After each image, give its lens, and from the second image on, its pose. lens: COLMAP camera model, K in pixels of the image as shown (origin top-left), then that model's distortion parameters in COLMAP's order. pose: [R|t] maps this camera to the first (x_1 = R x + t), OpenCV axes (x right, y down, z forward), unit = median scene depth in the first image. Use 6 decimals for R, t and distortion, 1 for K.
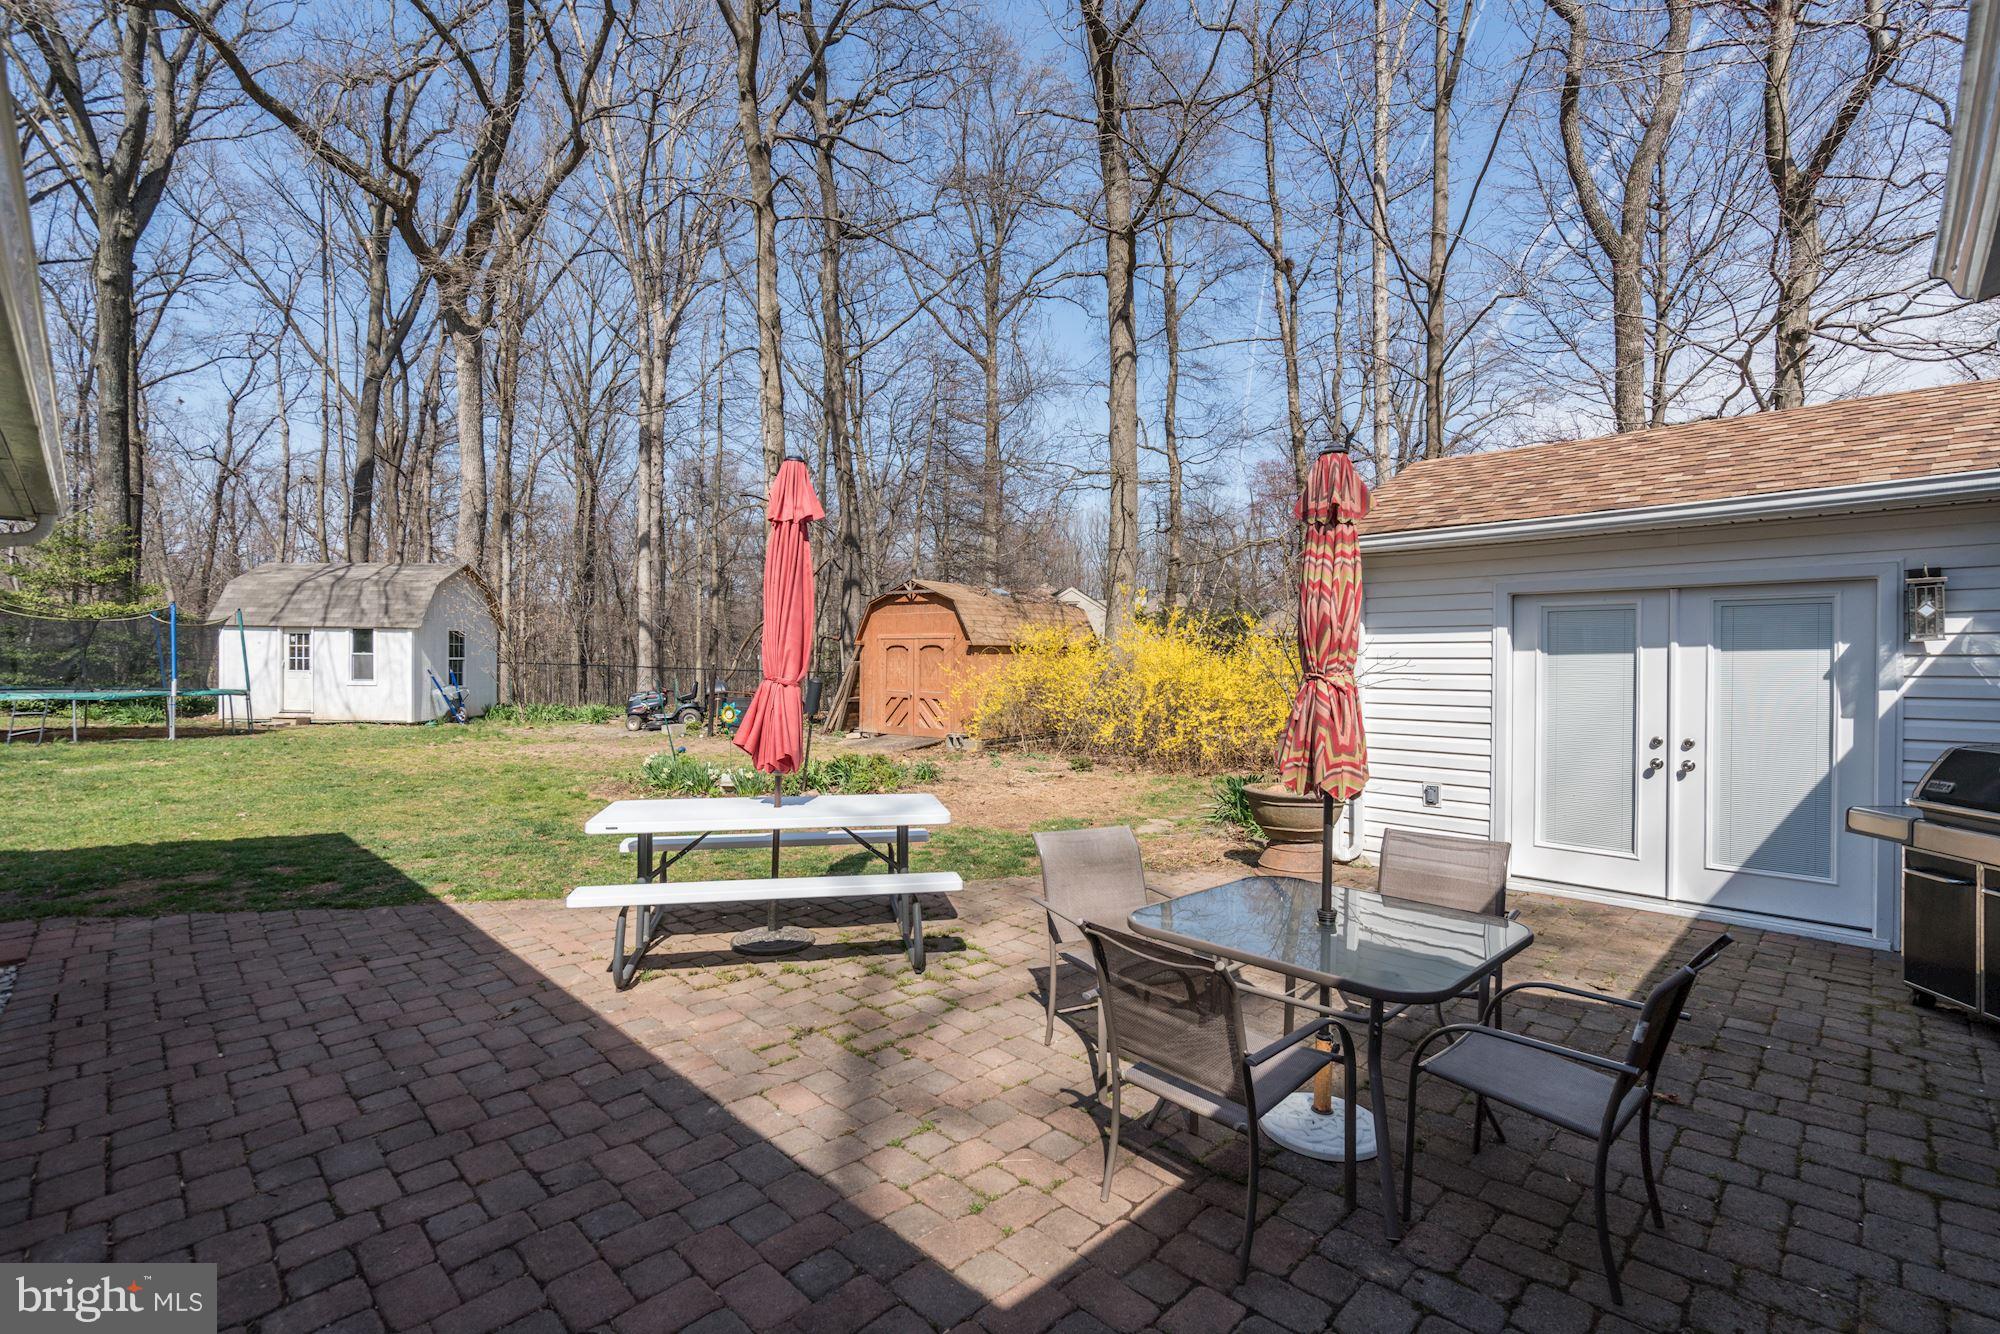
lens RADIAL K [[894.3, 0, 998.6], [0, 894.3, 673.3], [0, 0, 1]] dist [0.001238, 0.000501]
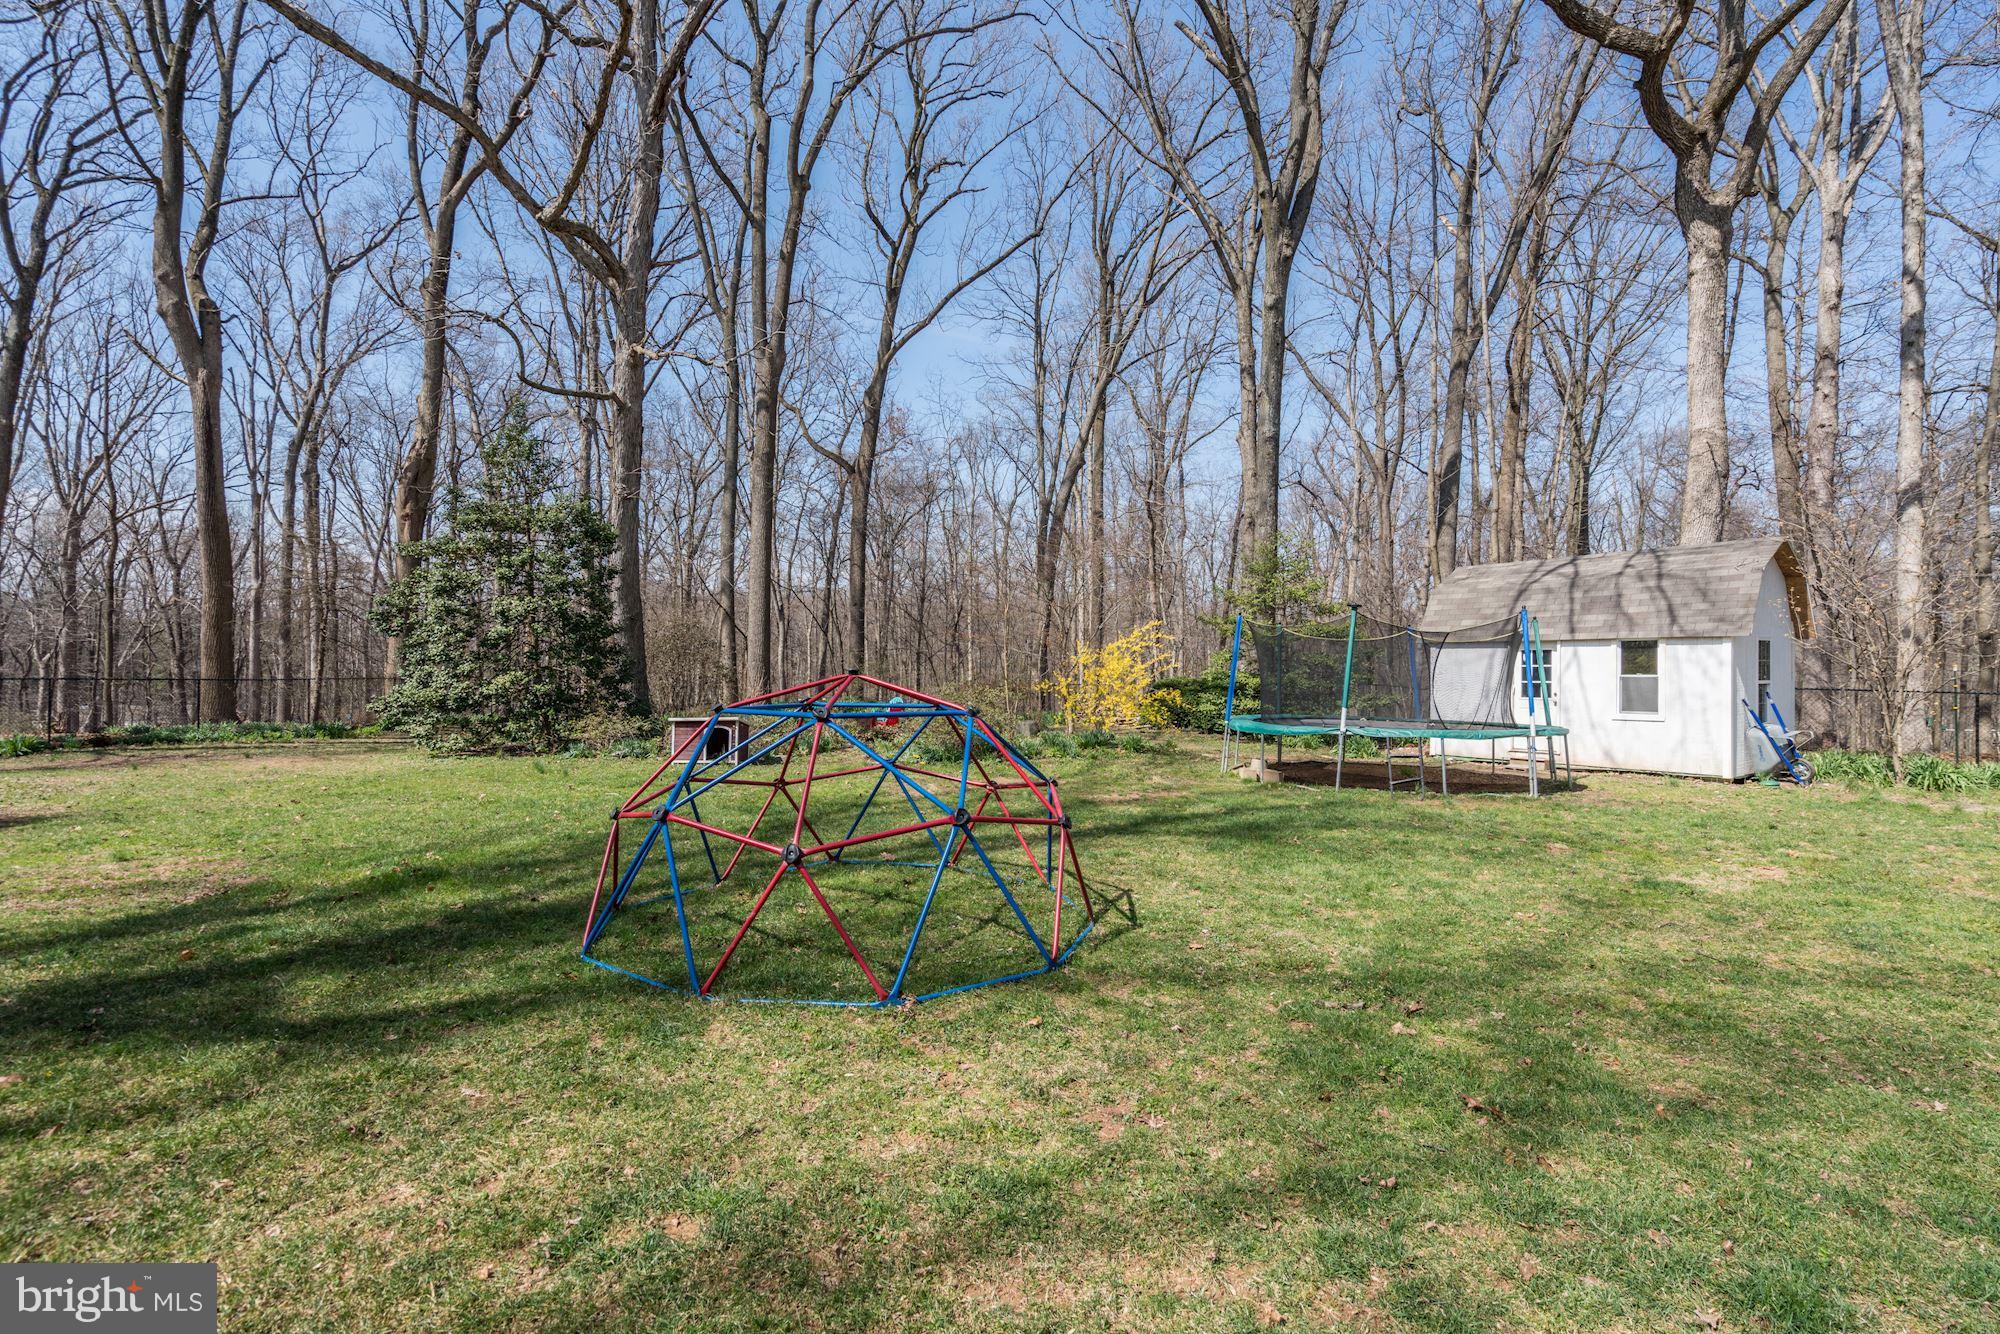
lens RADIAL K [[894.3, 0, 1002.1], [0, 894.3, 669.2], [0, 0, 1]] dist [0.001238, 0.000501]
pose [[0.646086, -0.014479, -0.763127, -0.490408], [-0.008203, 0.999631, -0.025910, -0.004505], [0.763220, 0.023000, 0.645729, 0.151323]]
